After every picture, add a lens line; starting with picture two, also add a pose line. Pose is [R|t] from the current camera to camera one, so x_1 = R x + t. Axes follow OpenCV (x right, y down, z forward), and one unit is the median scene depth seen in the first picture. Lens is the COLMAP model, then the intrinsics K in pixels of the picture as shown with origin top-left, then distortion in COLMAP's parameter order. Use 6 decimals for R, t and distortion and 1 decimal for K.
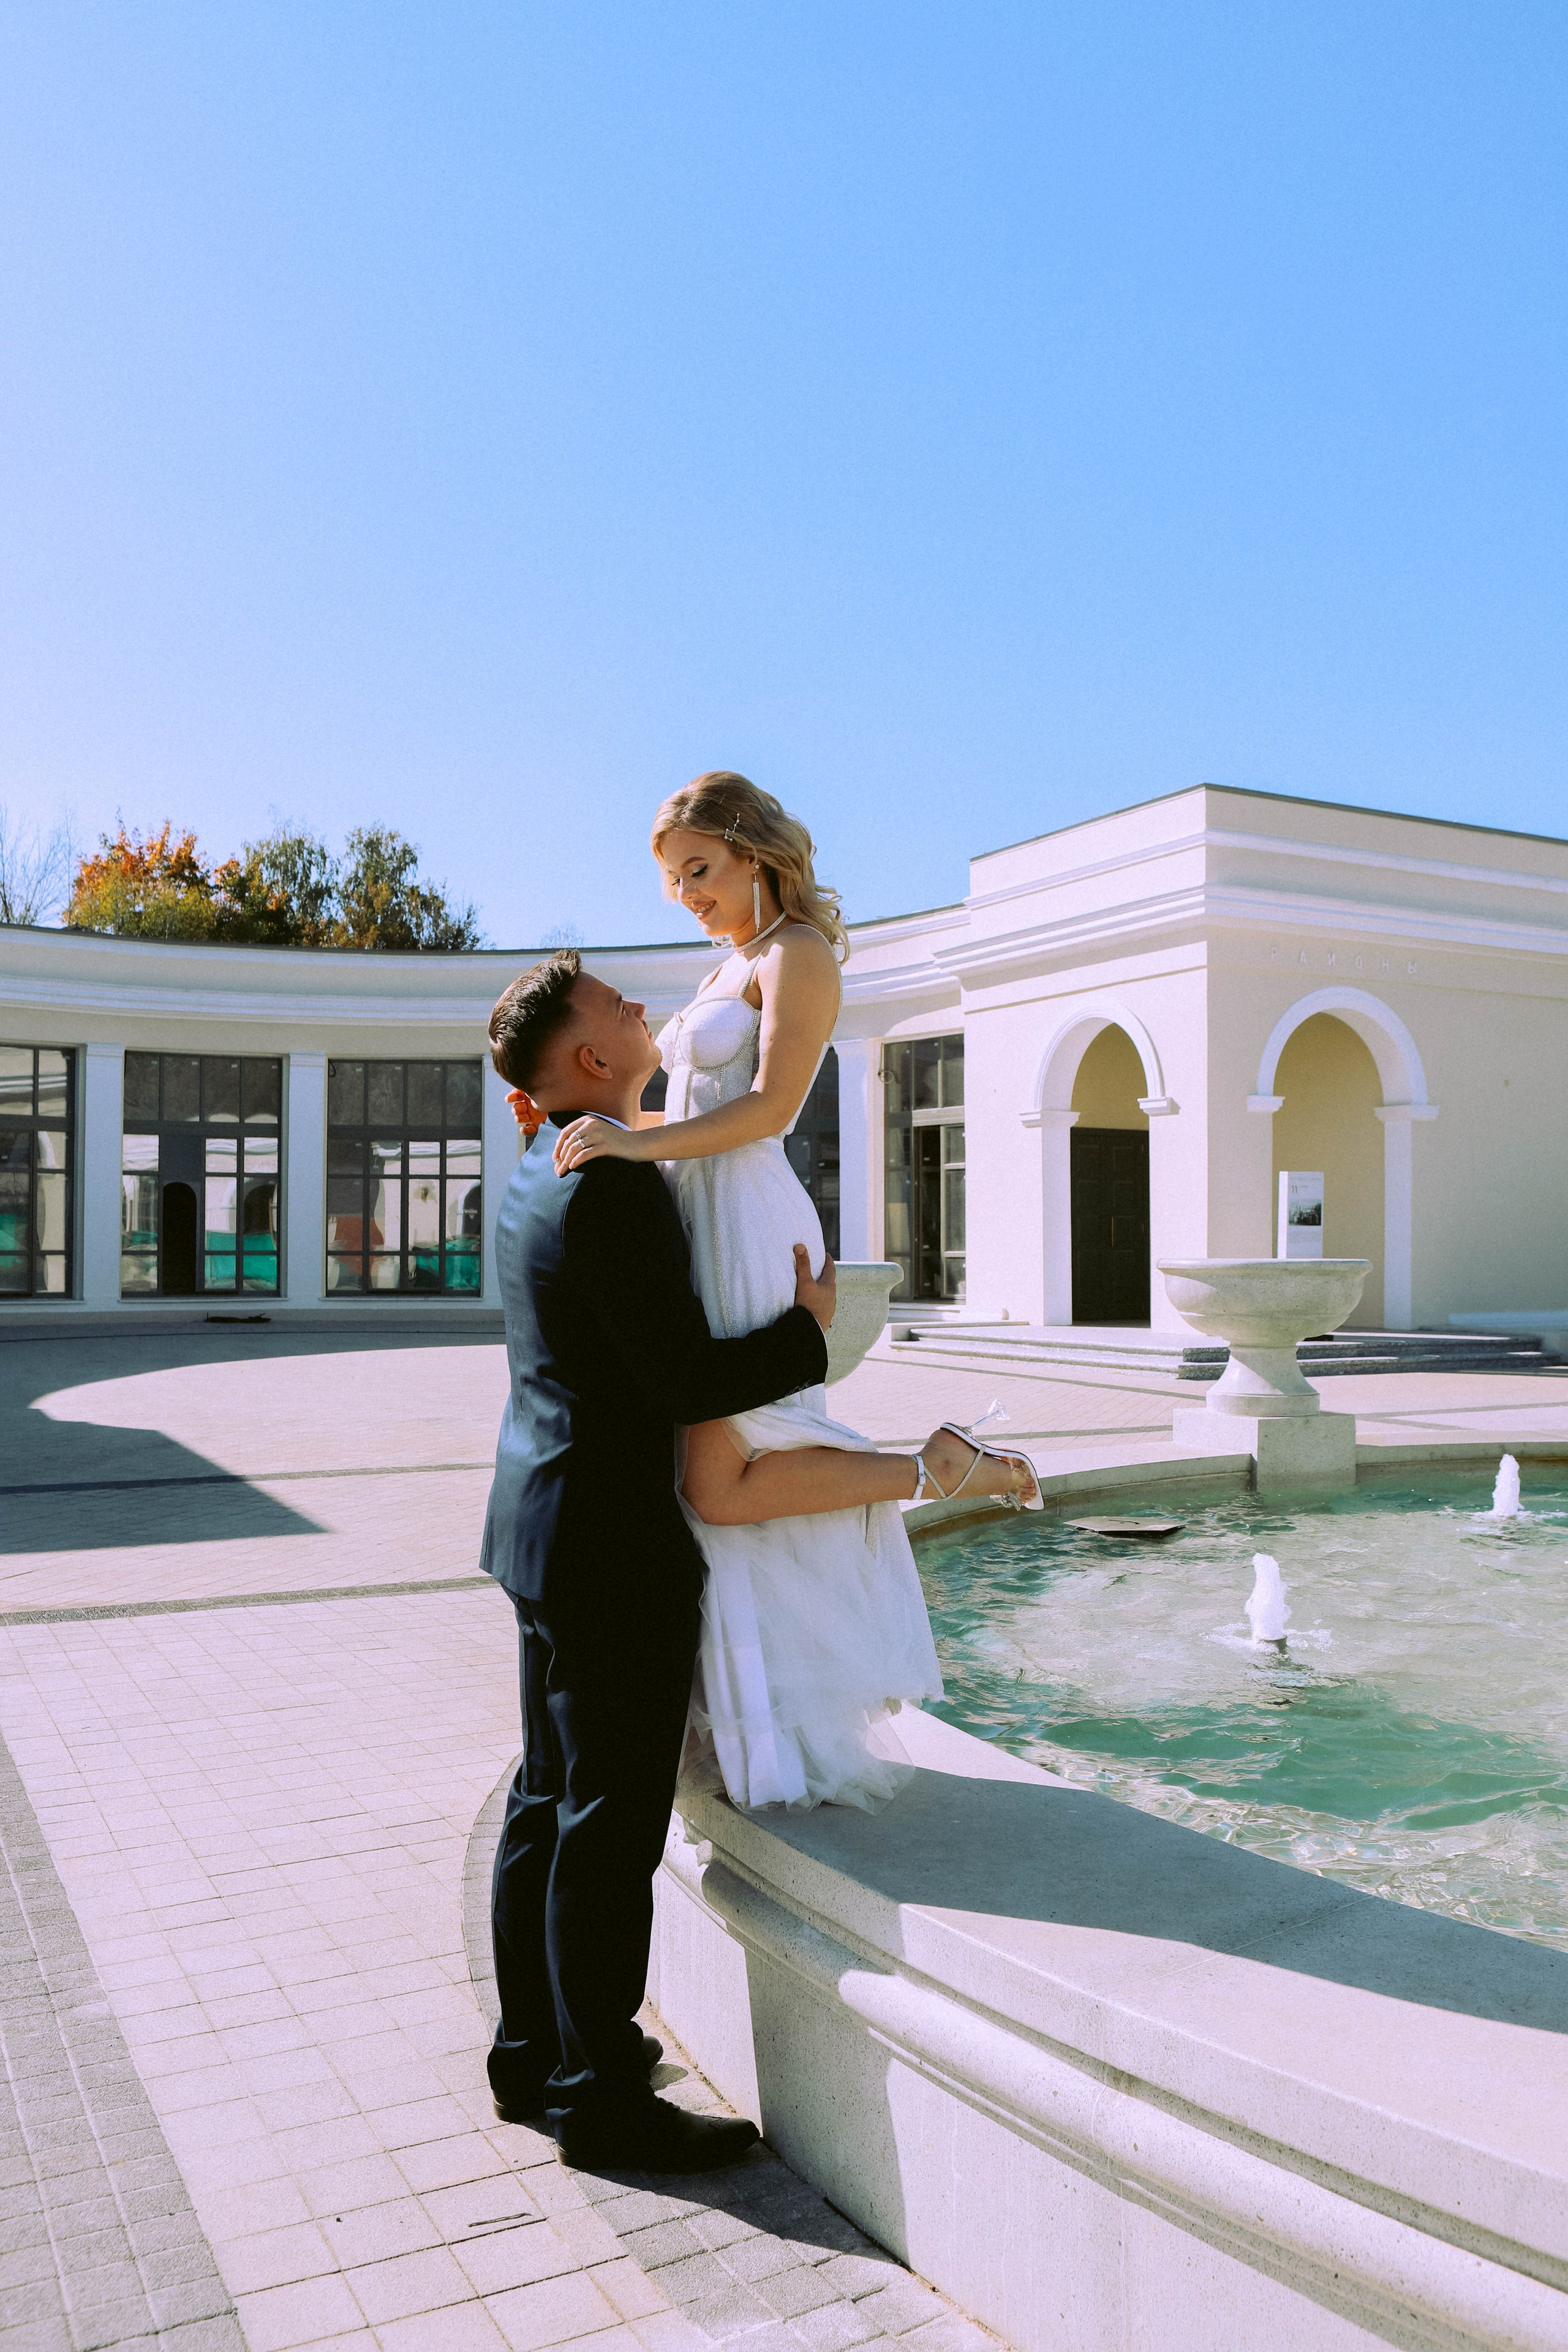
lens RADIAL K [[1920.3, 0, 797.5], [0, 1920.3, 1176.6], [0, 0, 1]] dist [-0.068856, 0.074750]
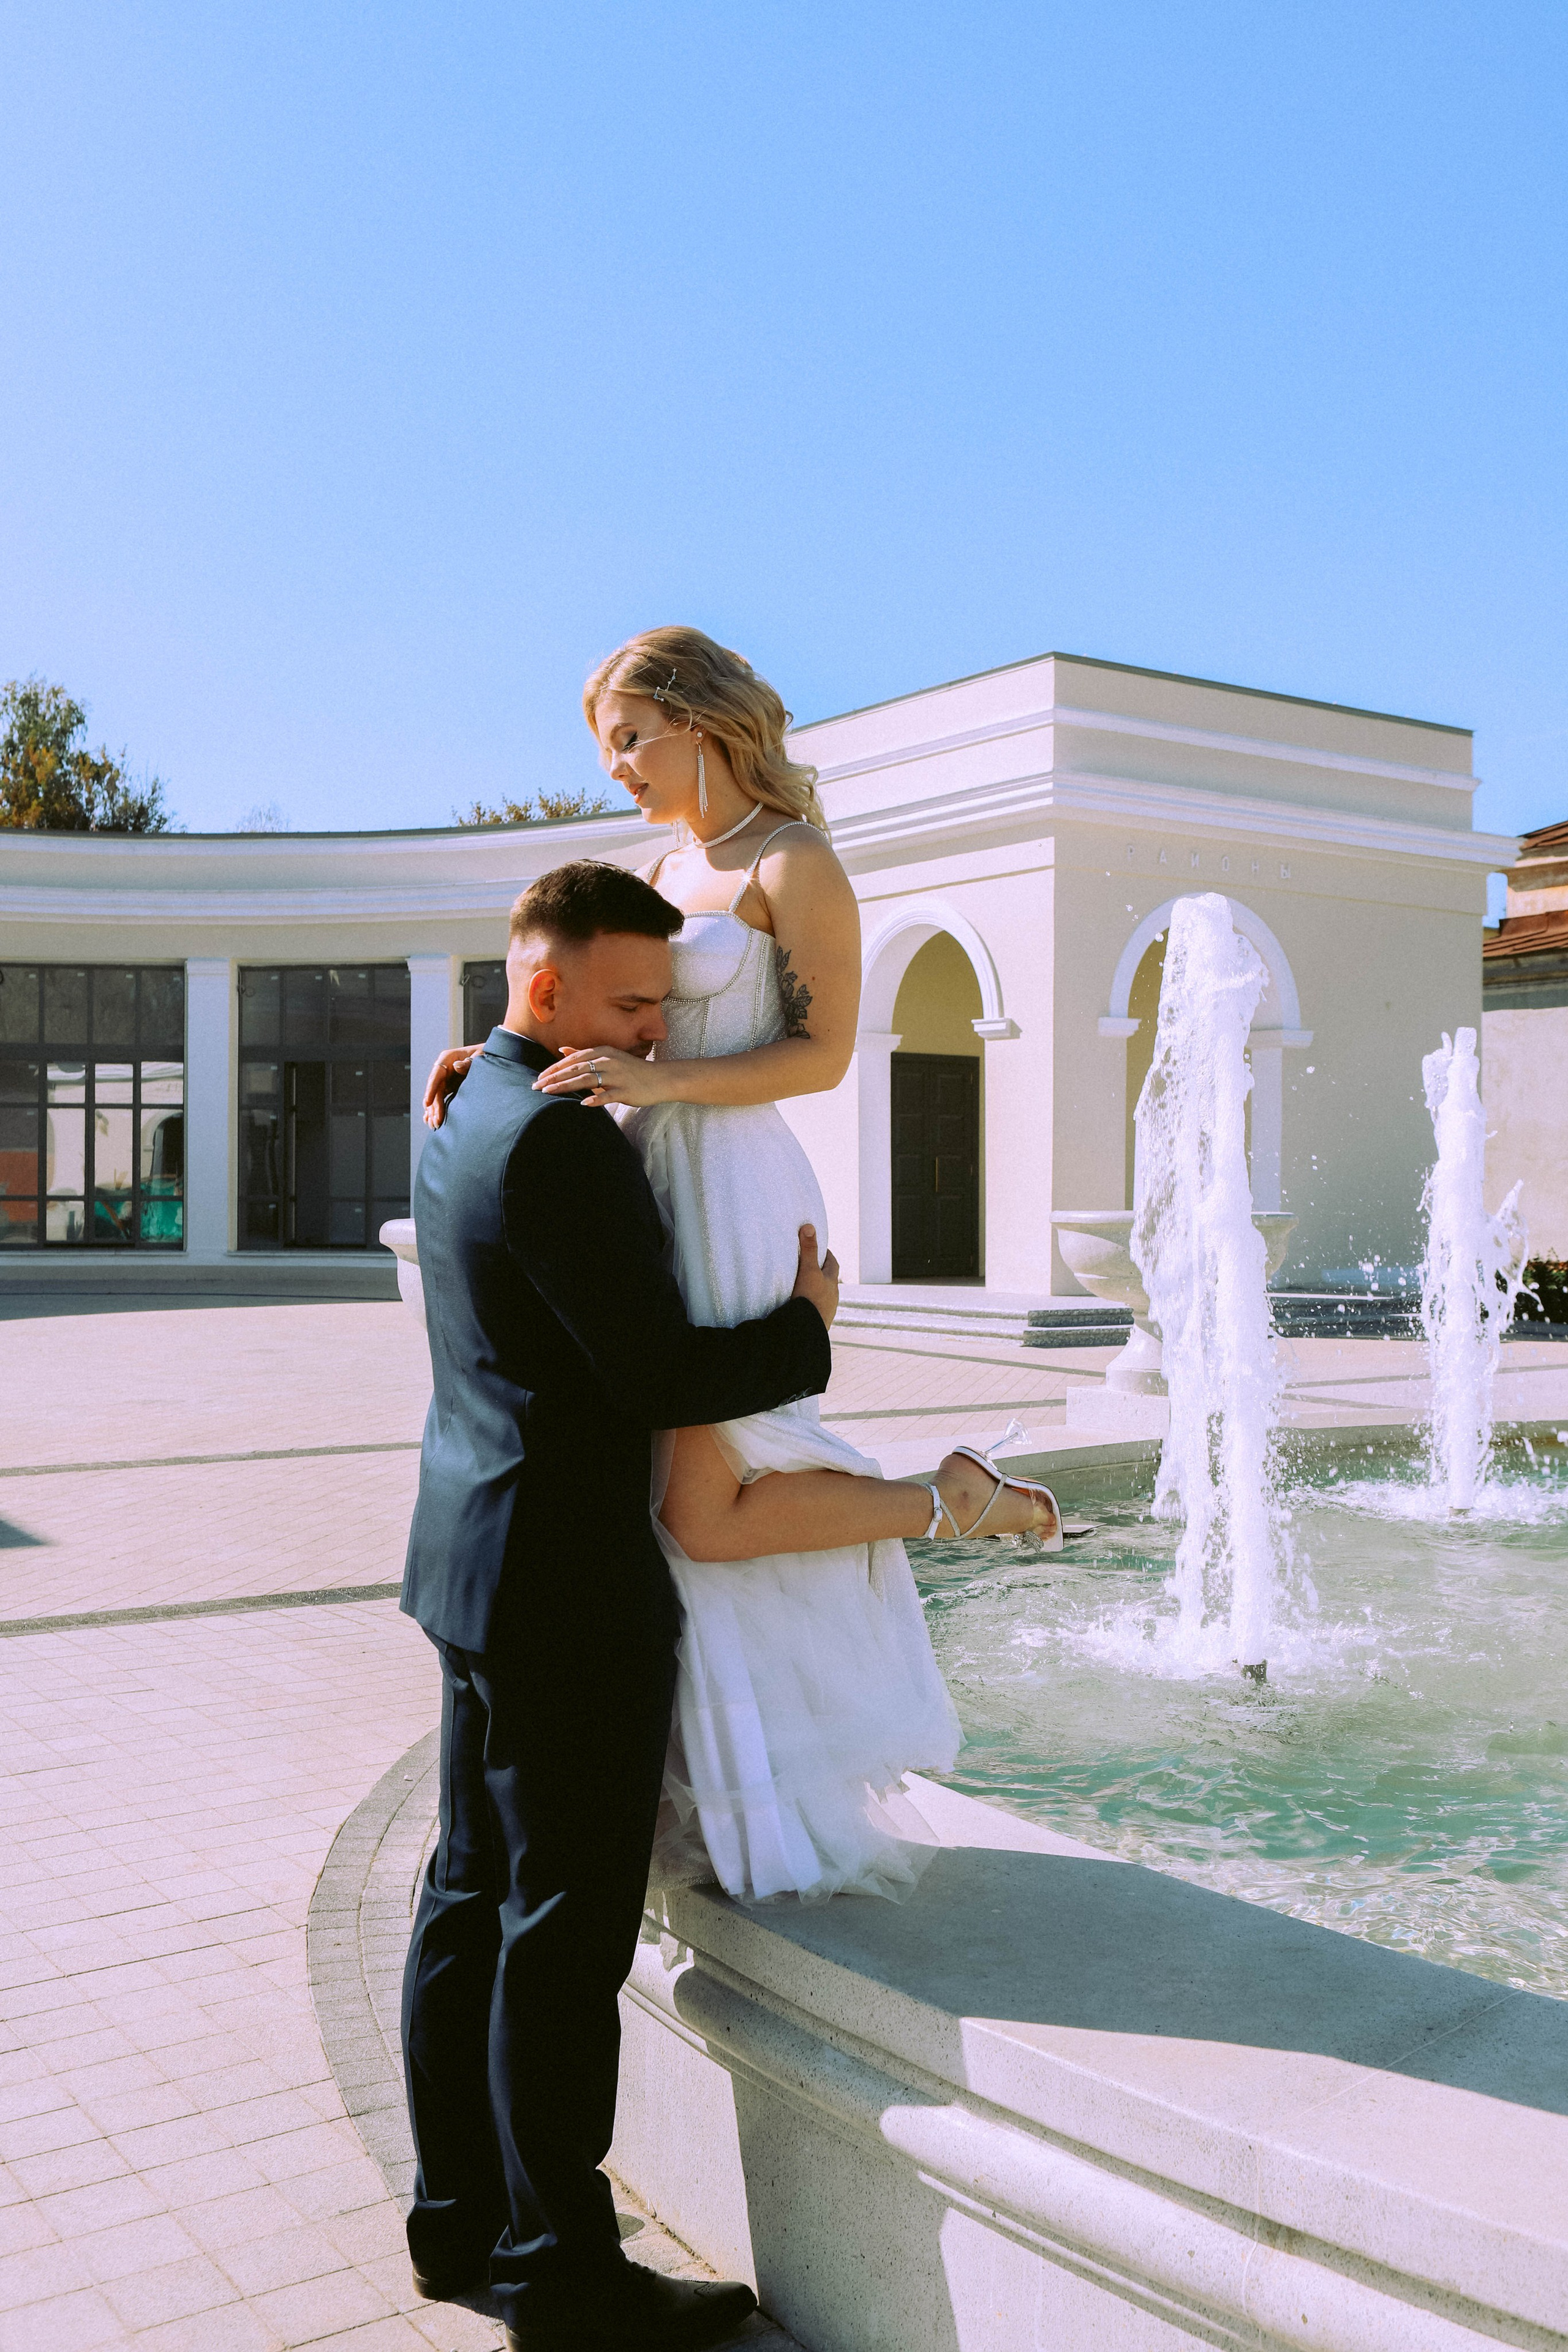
lens RADIAL K [[2247.8, 0, 806.3], [0, 2247.8, 1183.6], [0, 0, 1]] dist [-0.026834, 0.000000]
pose [[0.993712, 0.002310, 0.111938, -0.110209], [-0.006048, 0.999435, 0.033069, -0.004209], [-0.111799, -0.033539, 0.993165, 0.068046]]
